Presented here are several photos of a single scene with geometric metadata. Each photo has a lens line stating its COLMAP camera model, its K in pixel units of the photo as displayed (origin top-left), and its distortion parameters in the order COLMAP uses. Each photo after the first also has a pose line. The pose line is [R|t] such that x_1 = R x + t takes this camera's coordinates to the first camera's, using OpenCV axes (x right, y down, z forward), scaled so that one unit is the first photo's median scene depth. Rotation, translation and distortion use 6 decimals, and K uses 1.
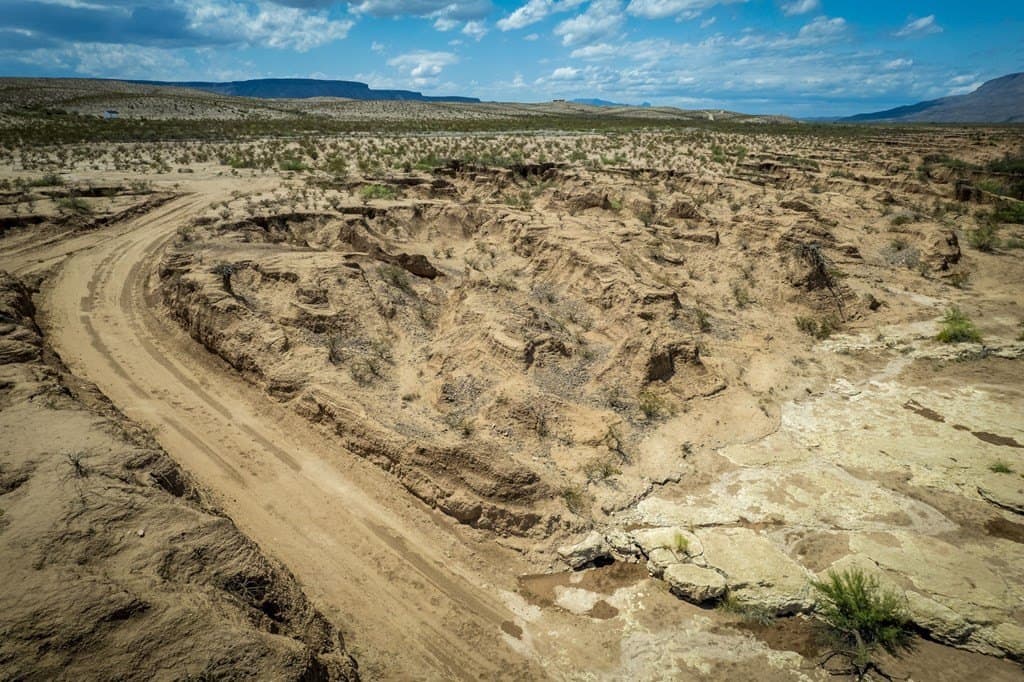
lens RADIAL K [[641.0, 0, 524.2], [0, 641.0, 344.6], [0, 0, 1]] dist [-0.077239, 0.068015]
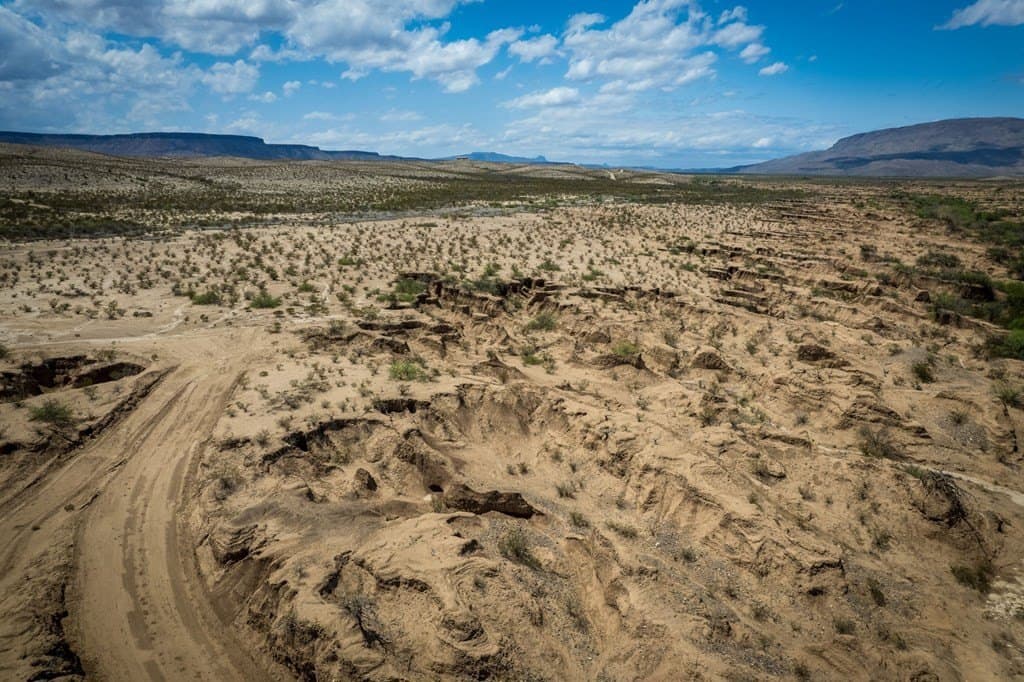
lens RADIAL K [[641.0, 0, 524.2], [0, 641.0, 344.6], [0, 0, 1]] dist [-0.077239, 0.068015]
pose [[0.989214, -0.038233, 0.141403, -0.216462], [0.049495, 0.995802, -0.077000, -0.223504], [-0.137865, 0.083169, 0.986953, 0.093198]]
